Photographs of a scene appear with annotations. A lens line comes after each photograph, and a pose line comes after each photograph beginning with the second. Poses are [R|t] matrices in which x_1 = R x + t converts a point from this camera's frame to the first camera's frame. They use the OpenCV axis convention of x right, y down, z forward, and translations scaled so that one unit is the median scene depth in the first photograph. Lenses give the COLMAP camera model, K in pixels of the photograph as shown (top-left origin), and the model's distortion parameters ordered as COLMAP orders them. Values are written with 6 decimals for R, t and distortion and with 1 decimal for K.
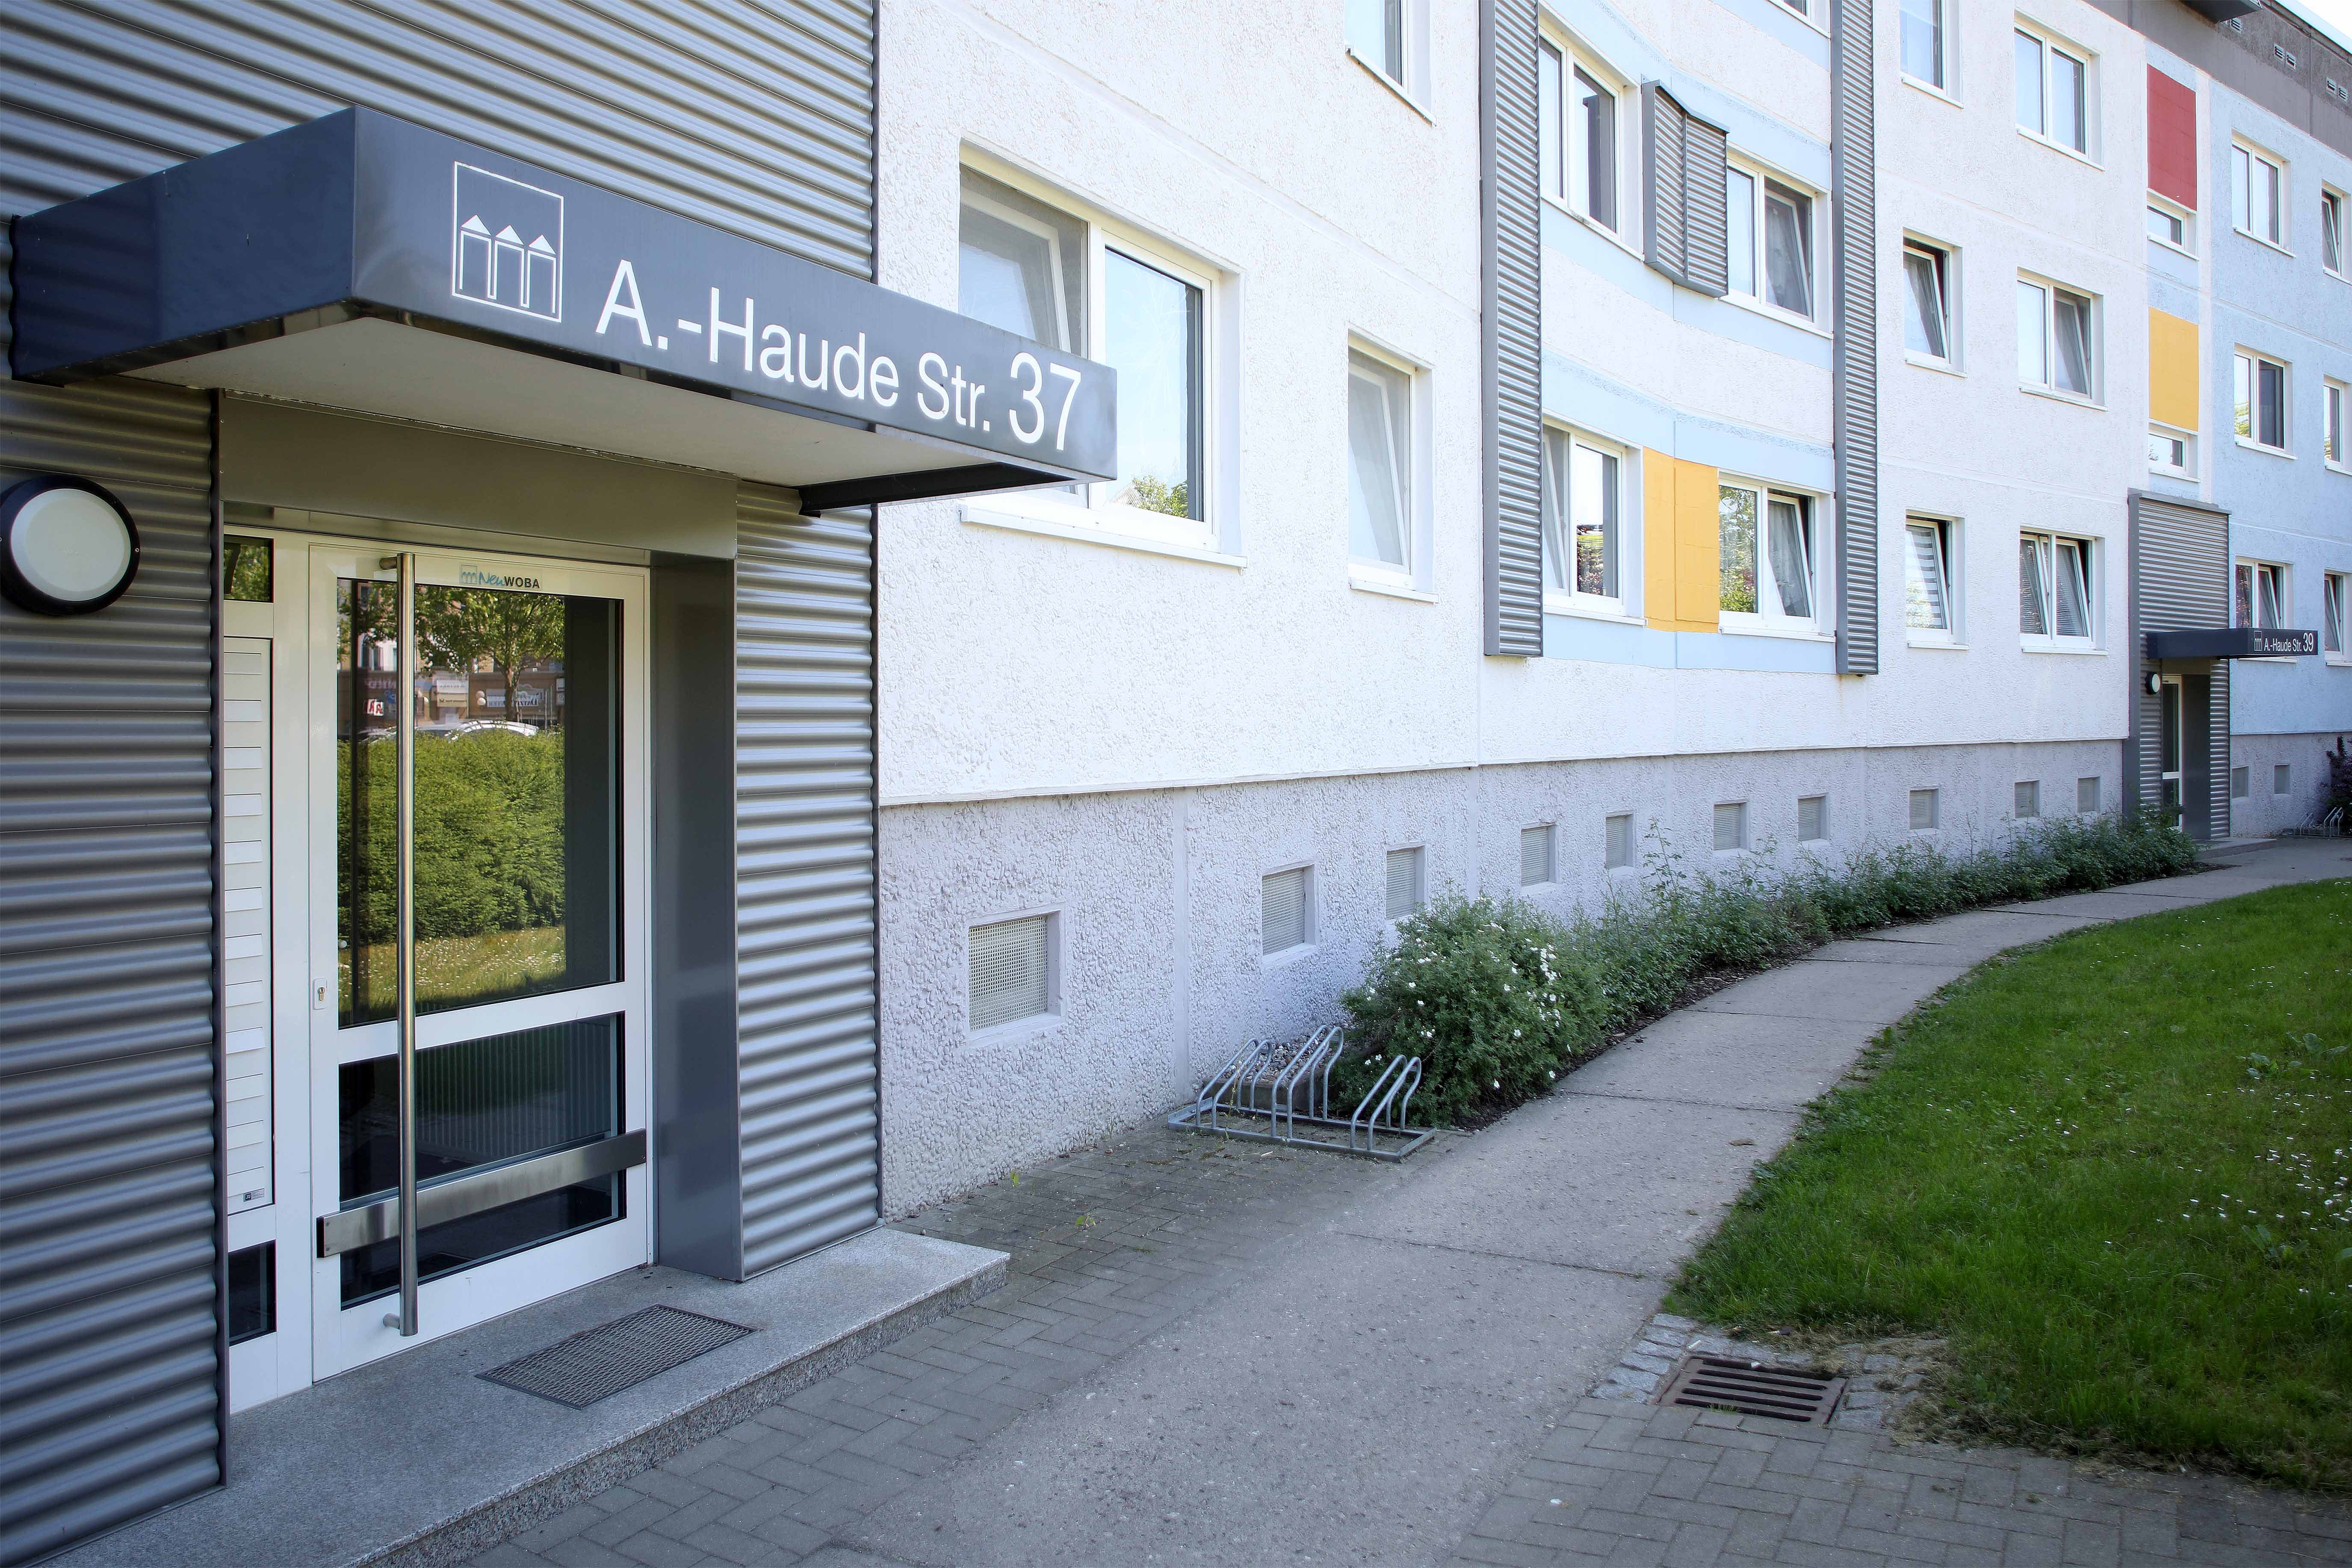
lens RADIAL K [[1645.5, 0, 1176.0], [0, 1645.5, 784.0], [0, 0, 1]] dist [0.002682, 0.003479]
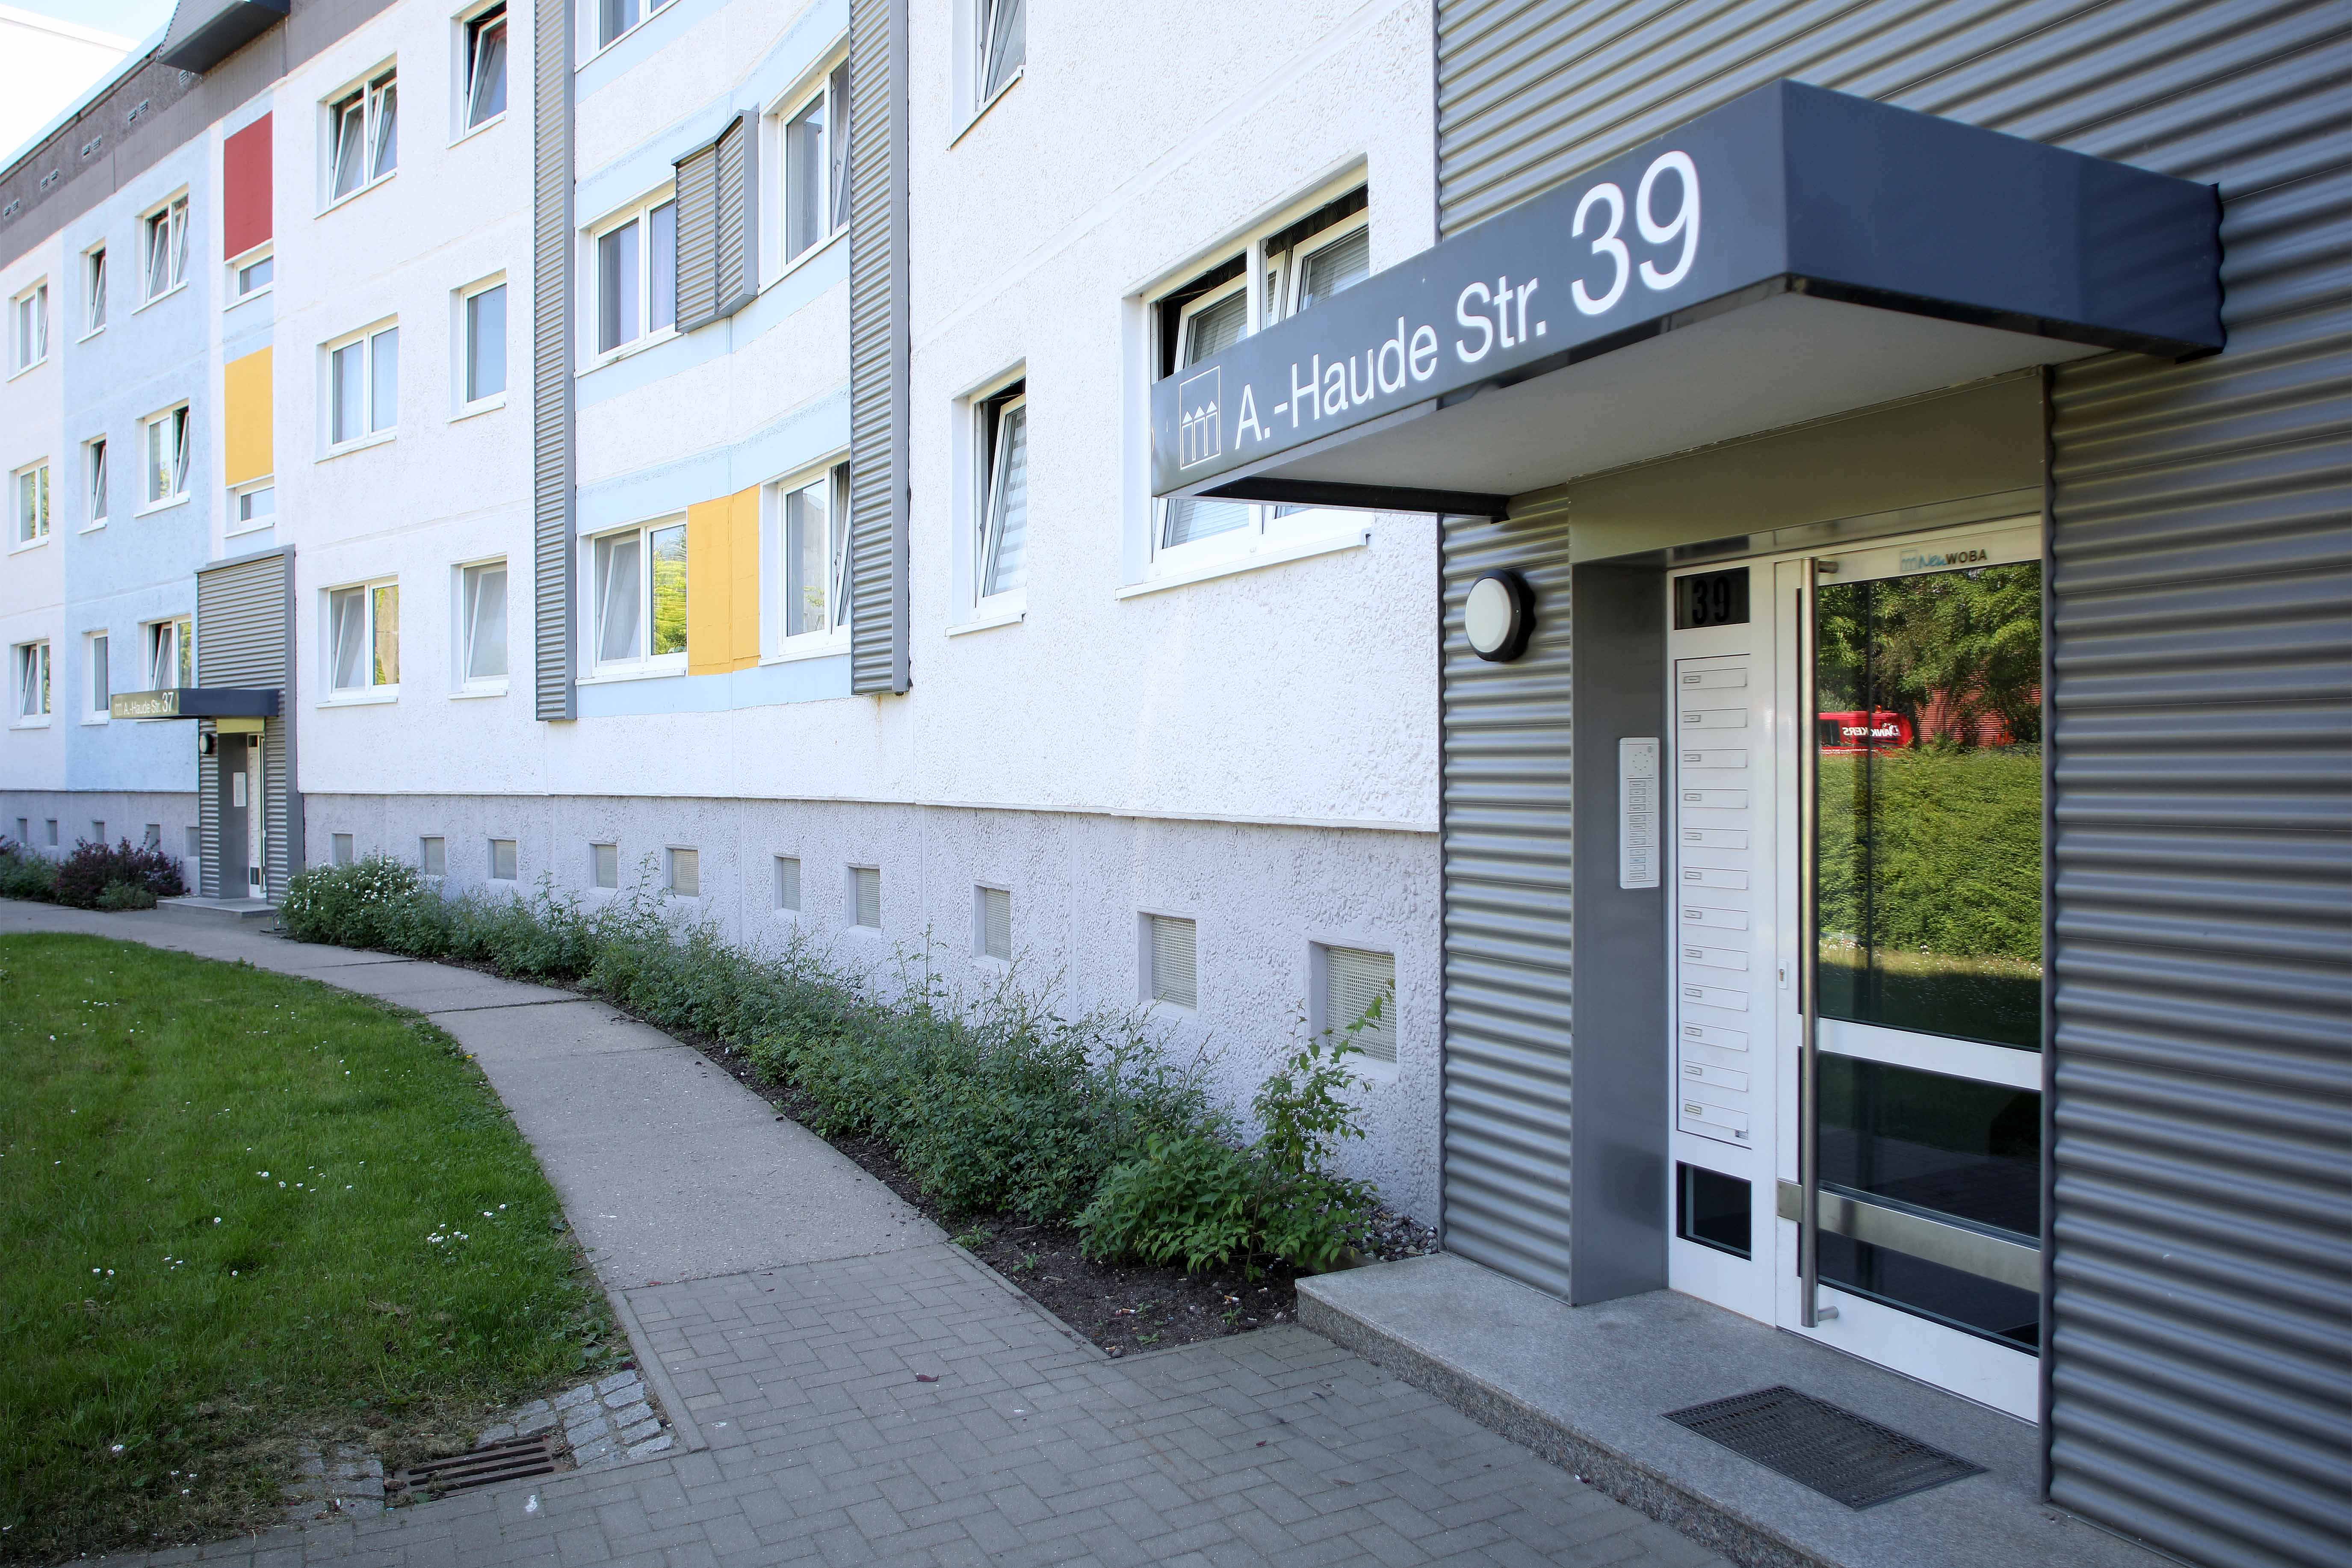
lens RADIAL K [[1645.5, 0, 1176.0], [0, 1645.5, 784.0], [0, 0, 1]] dist [0.002682, 0.003479]
pose [[-0.513155, 0.026259, -0.857894, 0.676441], [0.006849, 0.999625, 0.026501, -0.032540], [0.858268, 0.007723, -0.513143, 1.350090]]
